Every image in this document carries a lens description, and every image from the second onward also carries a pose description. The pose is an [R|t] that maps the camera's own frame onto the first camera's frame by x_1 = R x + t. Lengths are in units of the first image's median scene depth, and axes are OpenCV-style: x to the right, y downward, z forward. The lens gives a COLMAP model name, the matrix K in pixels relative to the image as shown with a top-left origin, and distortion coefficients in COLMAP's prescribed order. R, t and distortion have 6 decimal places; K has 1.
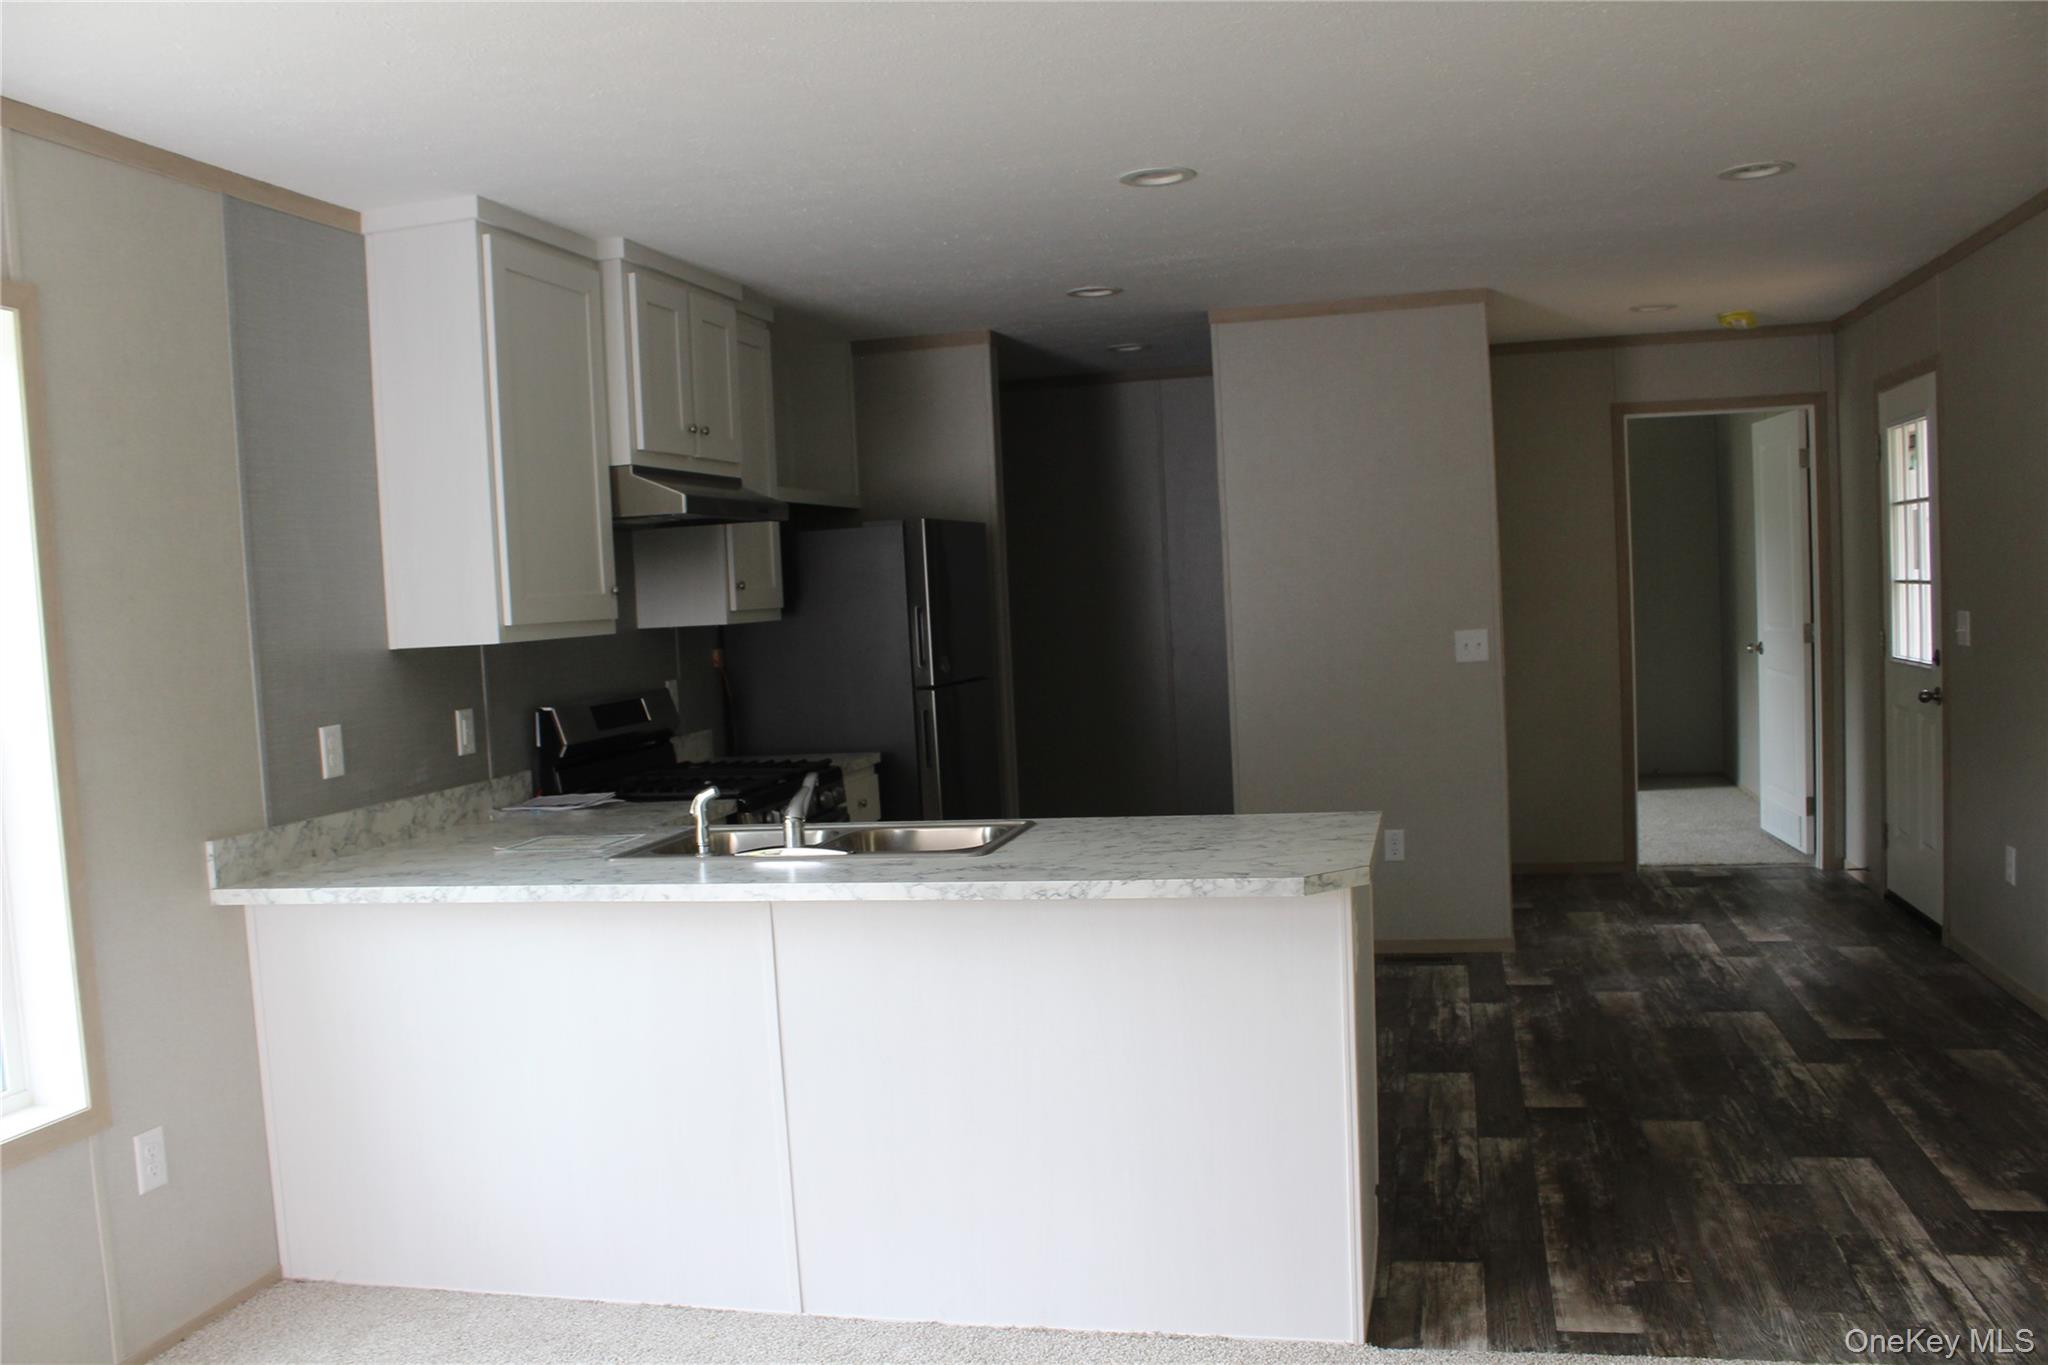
lens RADIAL K [[1688.7, 0, 1025.5], [0, 1688.7, 703.0], [0, 0, 1]] dist [-0.105233, 0.023854]
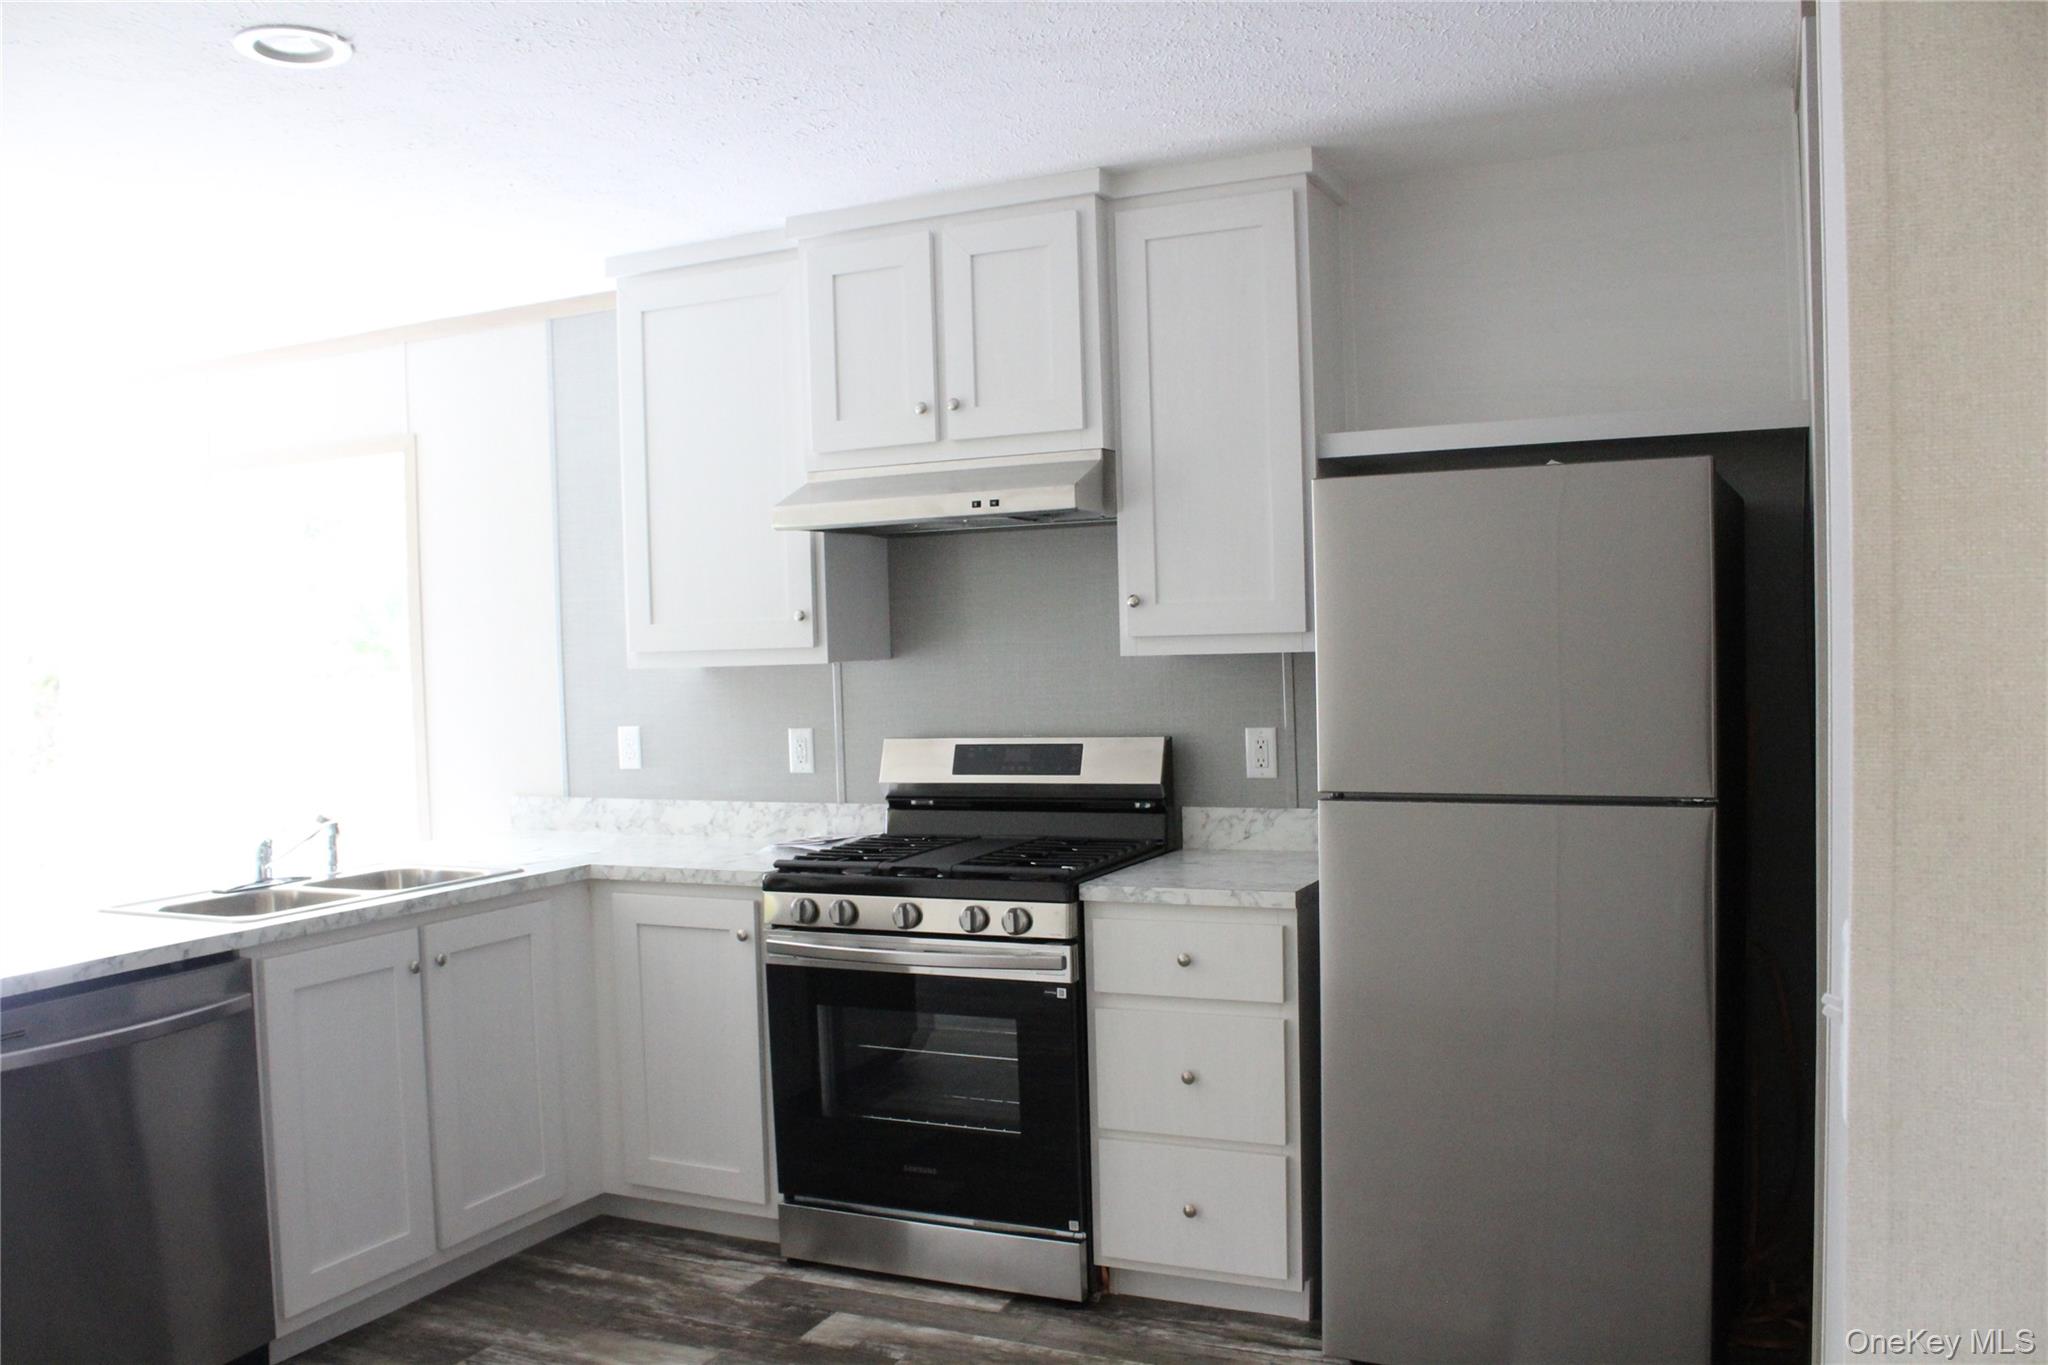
lens RADIAL K [[1685.3, 0, 1024.0], [0, 1685.3, 682.5], [0, 0, 1]] dist [-0.178603, 0.131751]
pose [[-0.182635, 0.083303, -0.979645, 0.635505], [-0.025777, 0.995656, 0.089471, -0.118913], [0.982843, 0.041593, -0.179694, 1.324595]]
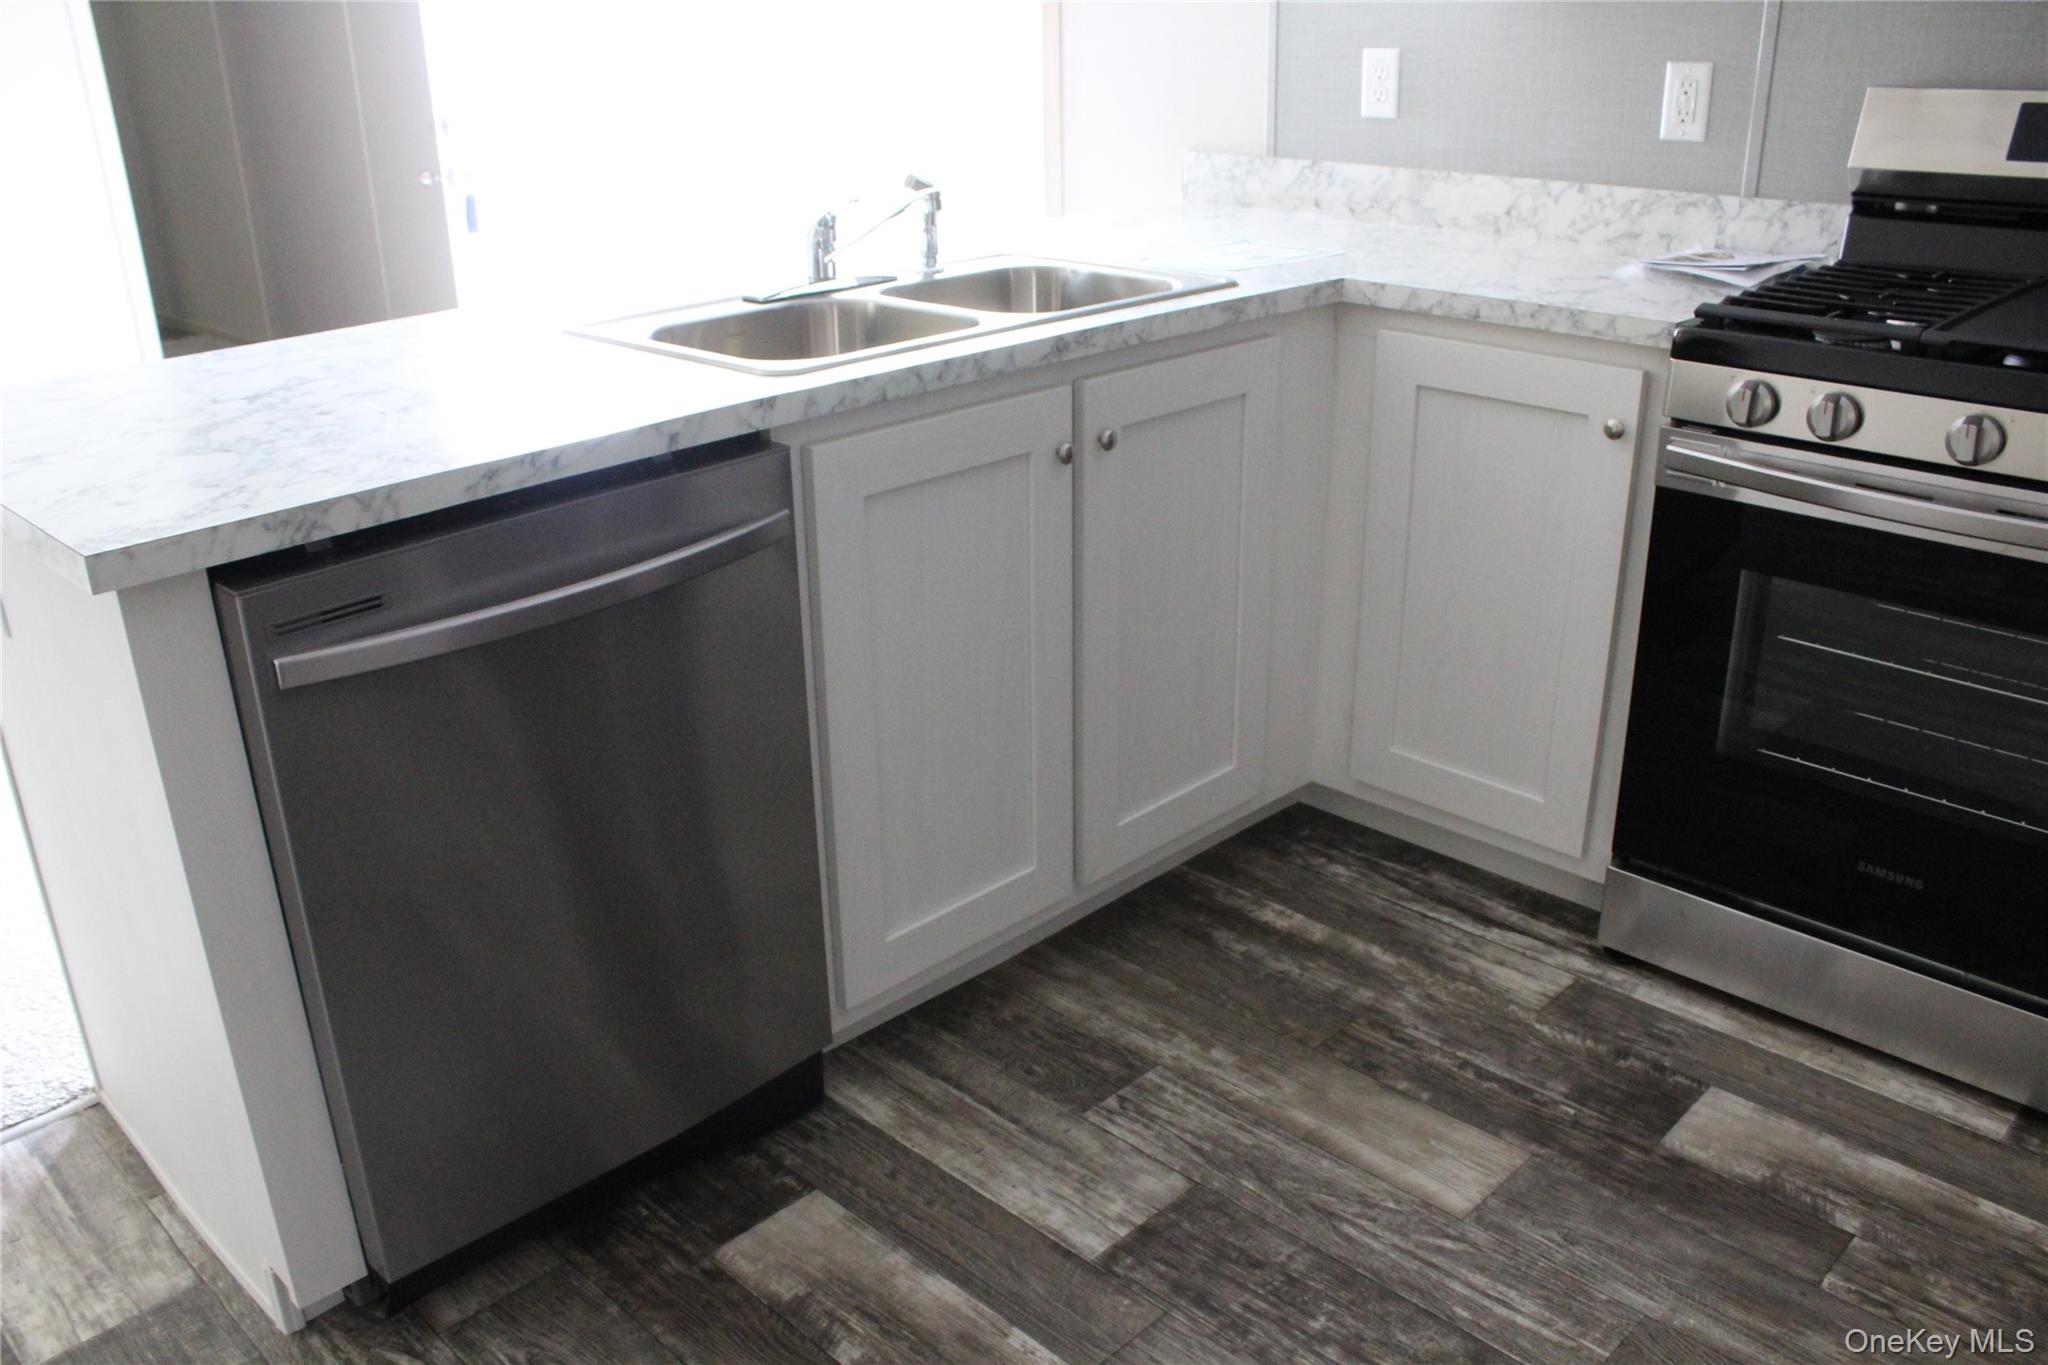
lens RADIAL K [[1674.2, 0, 1024.0], [0, 1674.2, 682.5], [0, 0, 1]] dist [-0.153443, 0.141665]
pose [[-0.500620, 0.391520, -0.772069, 0.317362], [-0.014085, 0.888076, 0.459480, -0.061885], [0.865552, 0.240900, -0.439075, 1.109944]]
